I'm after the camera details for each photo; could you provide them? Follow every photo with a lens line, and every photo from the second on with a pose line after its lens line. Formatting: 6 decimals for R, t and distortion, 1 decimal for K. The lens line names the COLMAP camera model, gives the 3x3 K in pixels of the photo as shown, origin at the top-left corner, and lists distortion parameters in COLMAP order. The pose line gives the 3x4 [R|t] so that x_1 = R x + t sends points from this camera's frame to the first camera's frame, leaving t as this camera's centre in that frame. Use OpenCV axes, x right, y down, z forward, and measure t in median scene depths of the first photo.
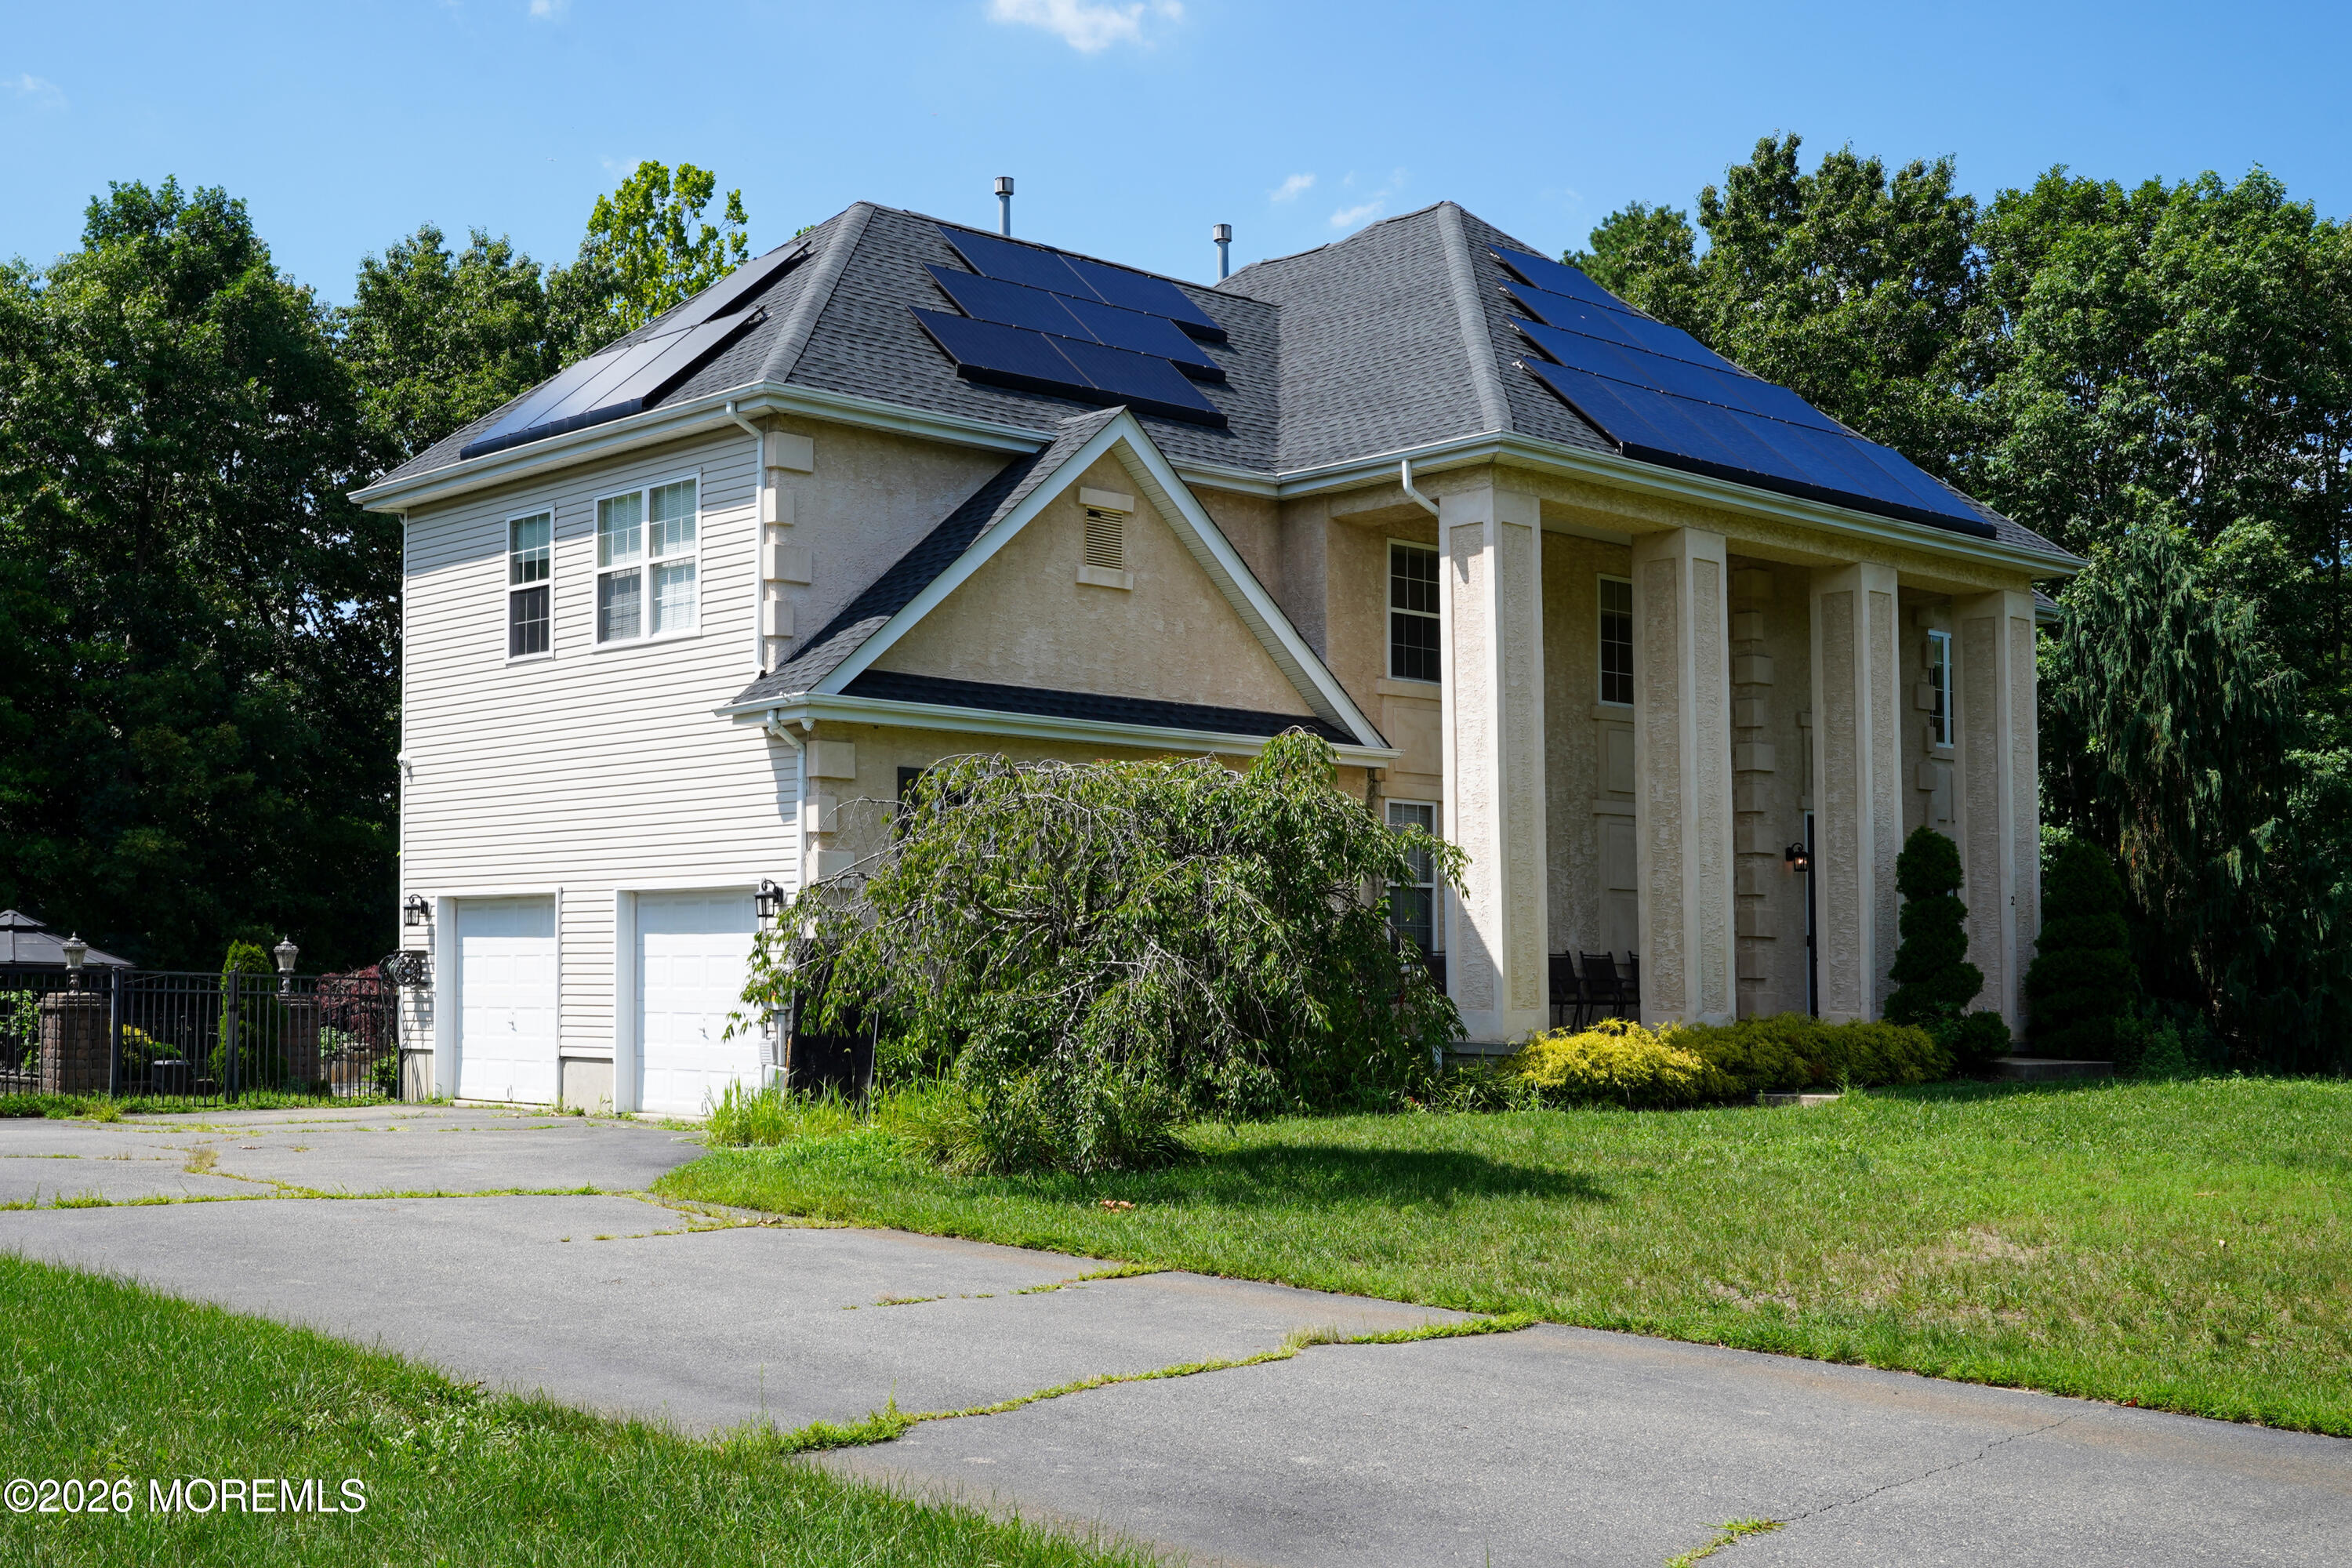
lens RADIAL K [[2750.2, 0, 1176.0], [0, 2750.2, 784.0], [0, 0, 1]] dist [-0.009367, -0.004481]
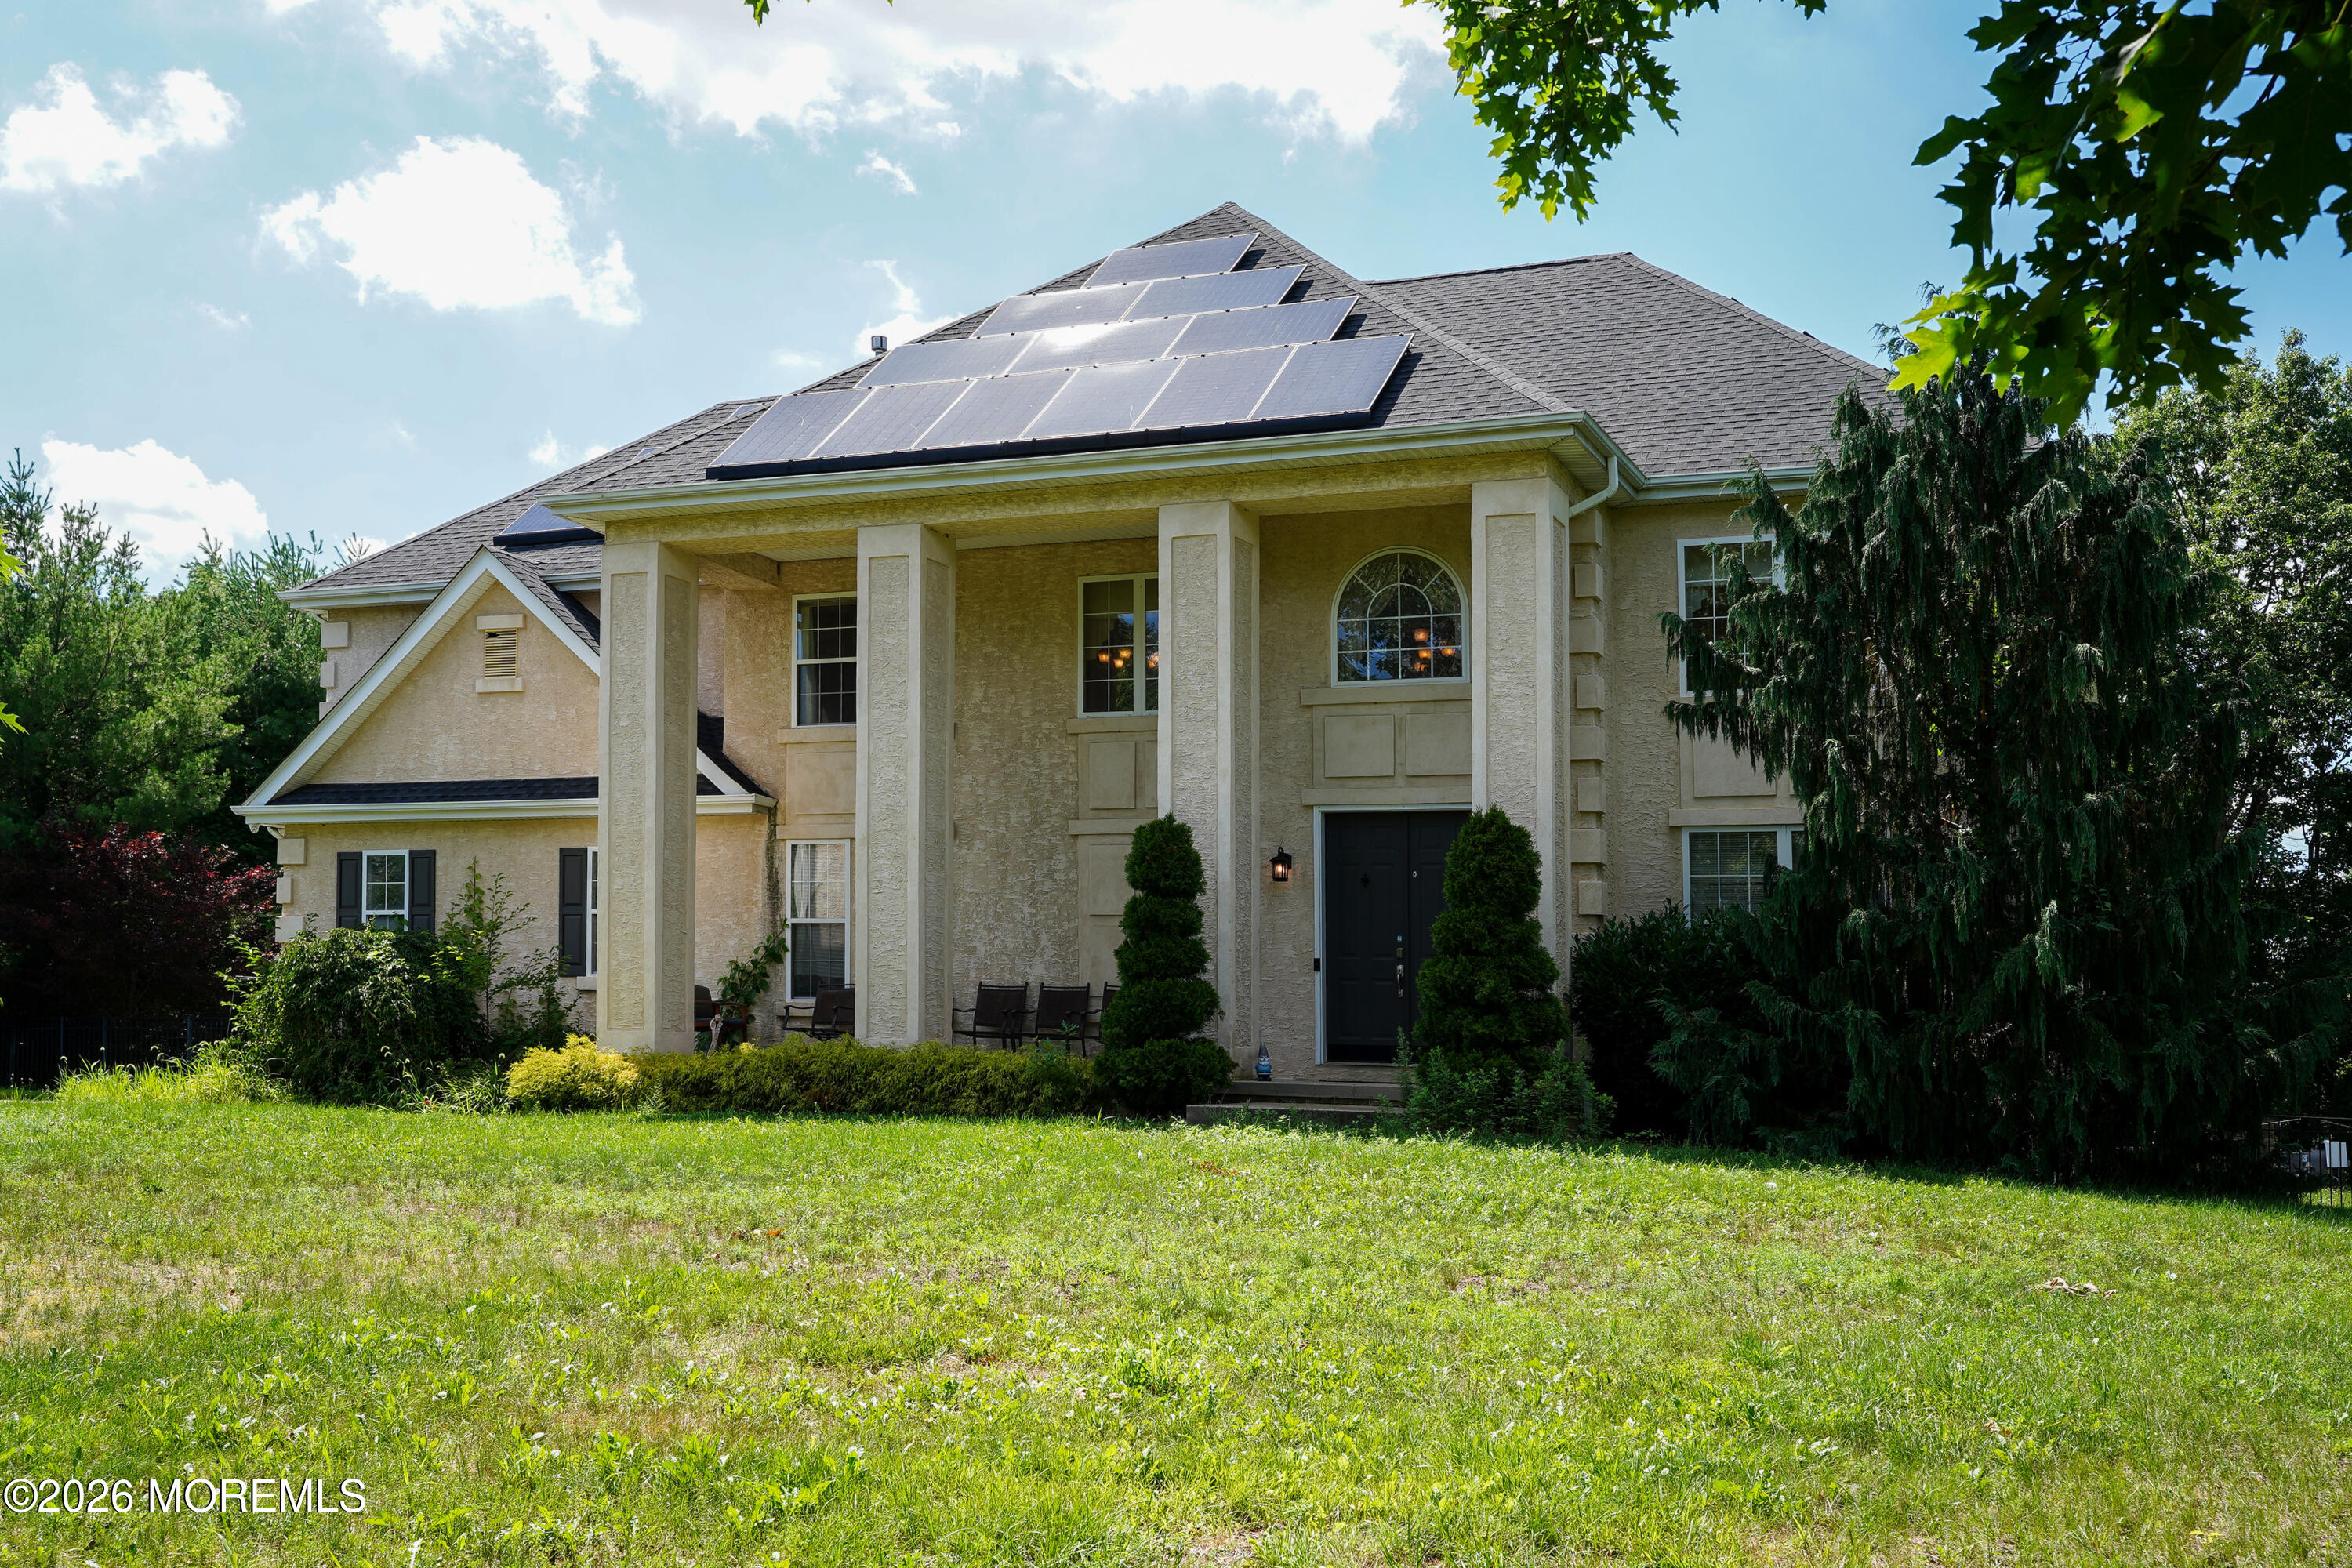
lens RADIAL K [[2358.7, 0, 1175.0], [0, 2358.7, 944.2], [0, 0, 1]] dist [0.007061, 0.002277]
pose [[0.412412, -0.050805, -0.909580, 0.897120], [0.041413, 0.998457, -0.036992, 0.079073], [0.910056, -0.022412, 0.413880, 0.705960]]
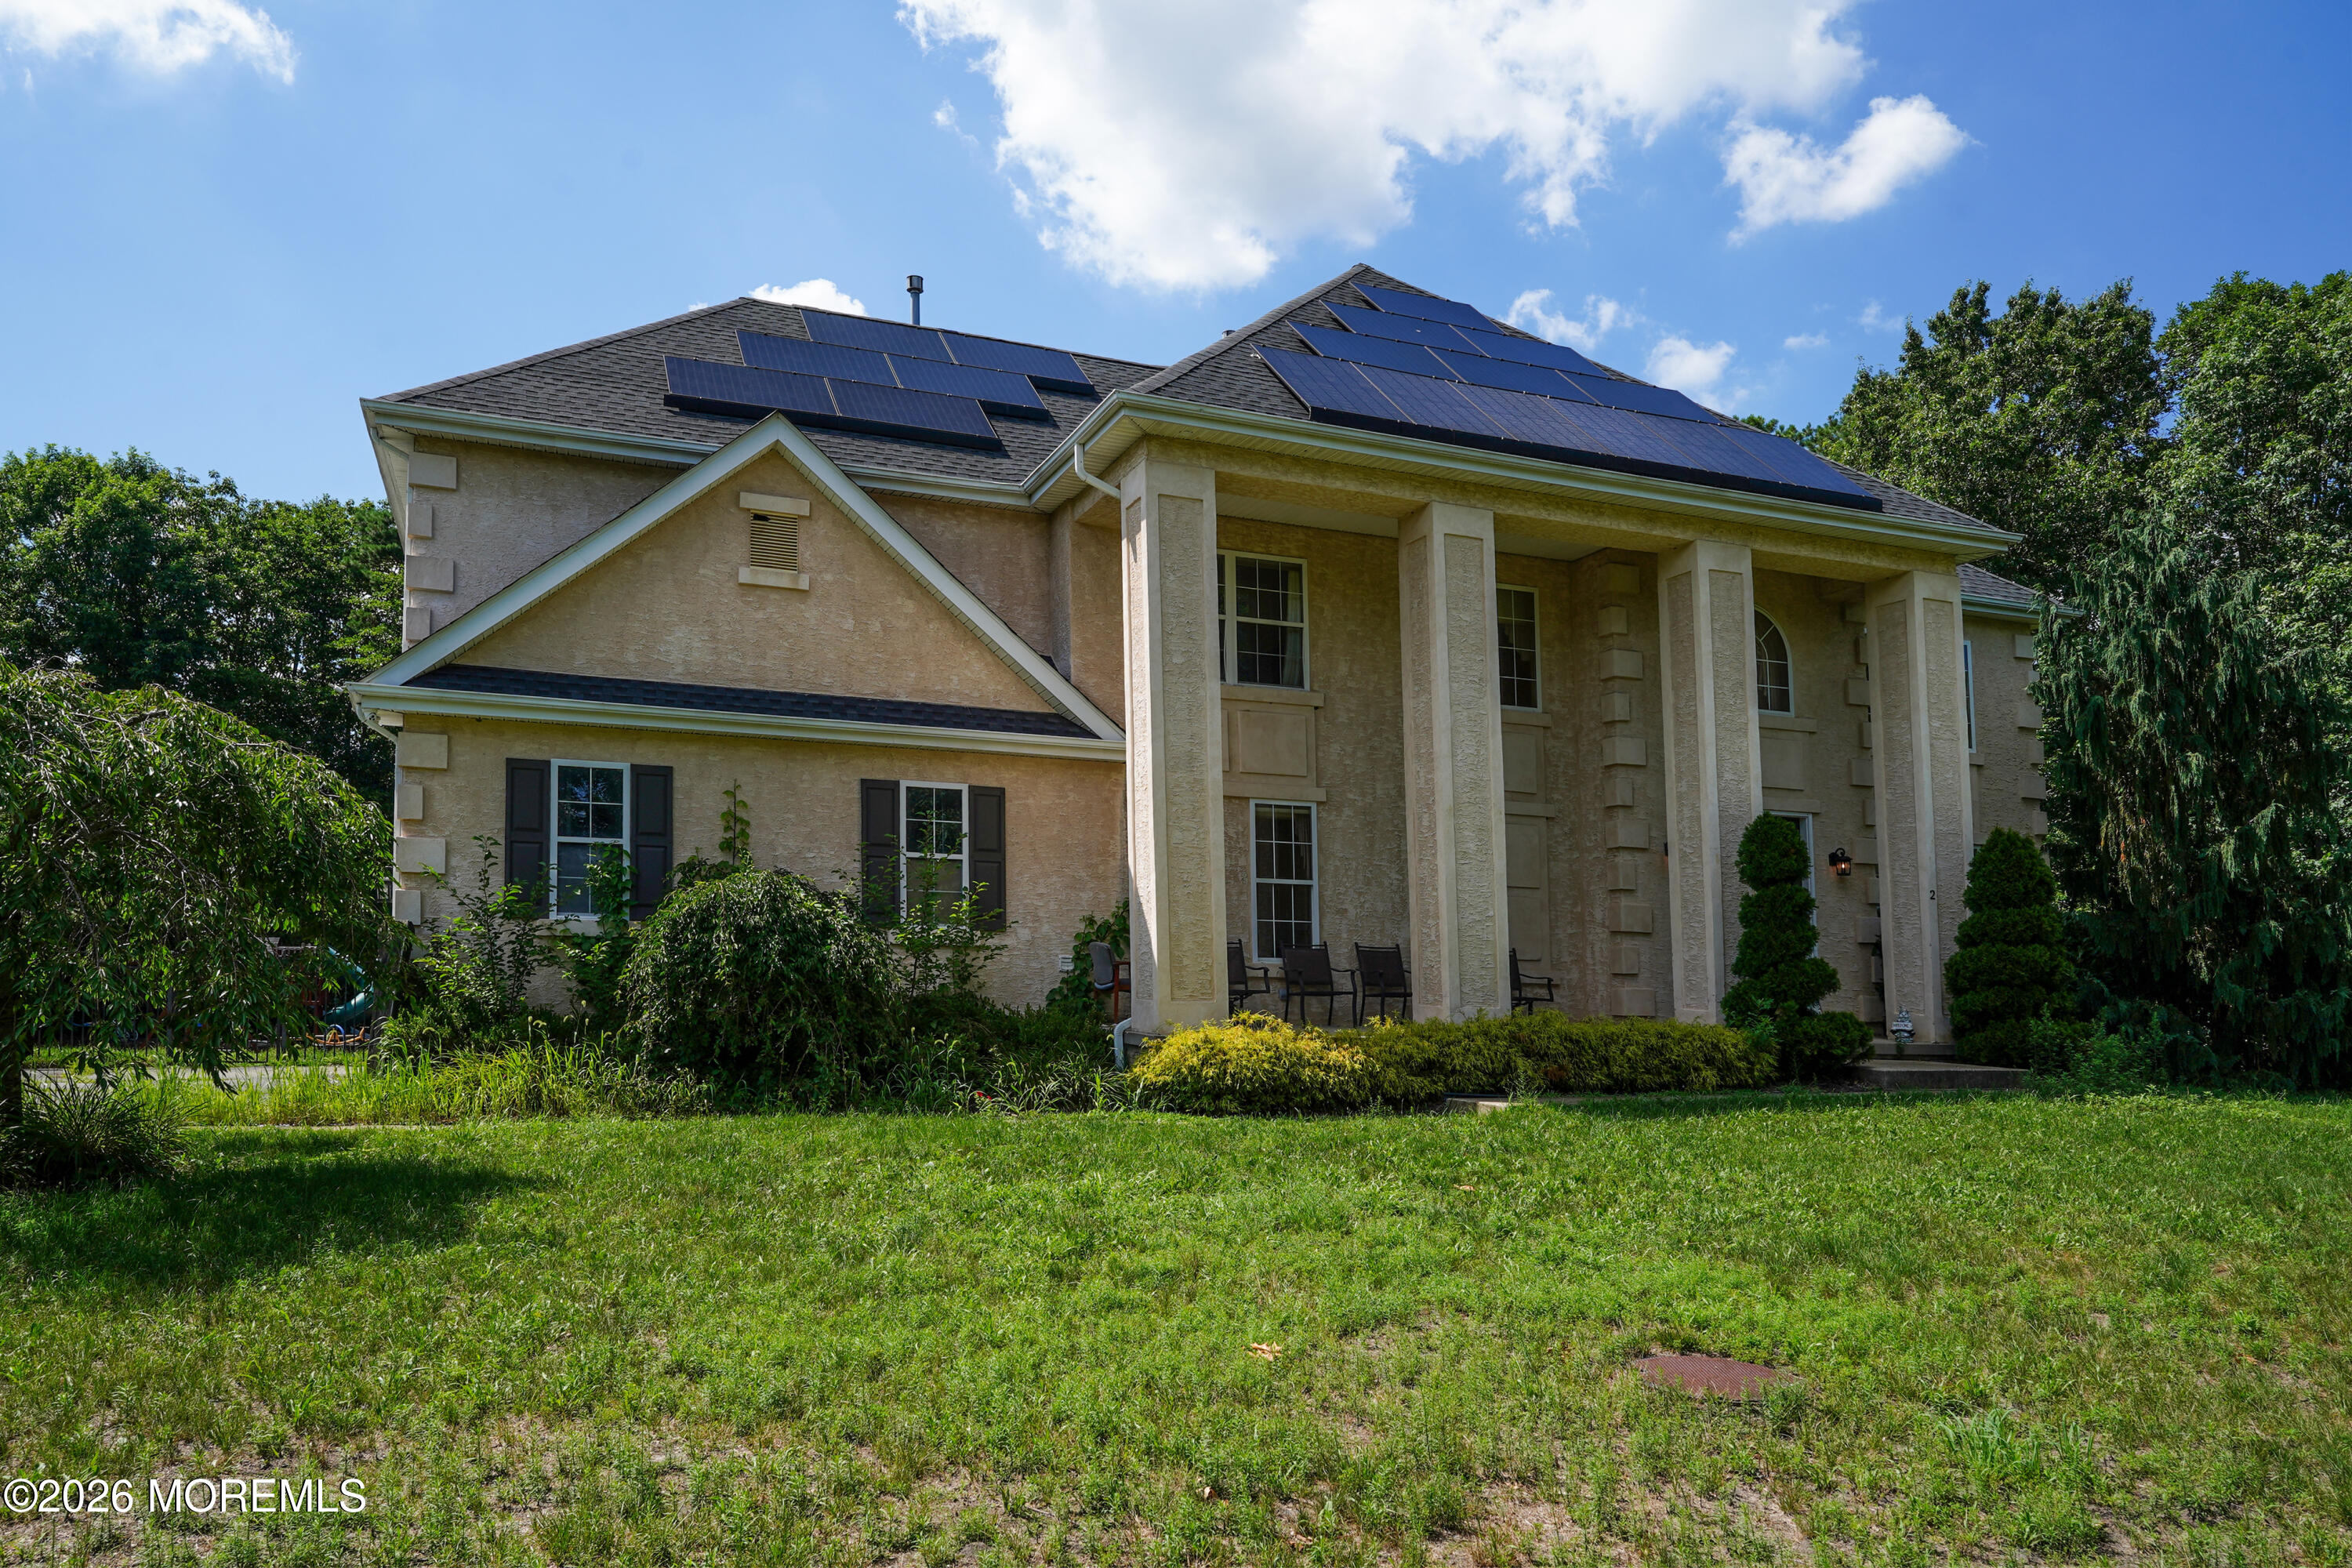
lens RADIAL K [[1608.2, 0, 1179.4], [0, 1608.2, 817.0], [0, 0, 1]] dist [-0.003448, -0.002924]
pose [[0.929318, -0.025632, -0.368390, 0.287362], [0.014808, 0.999372, -0.032182, 0.031636], [0.368983, 0.024452, 0.929114, 0.416243]]
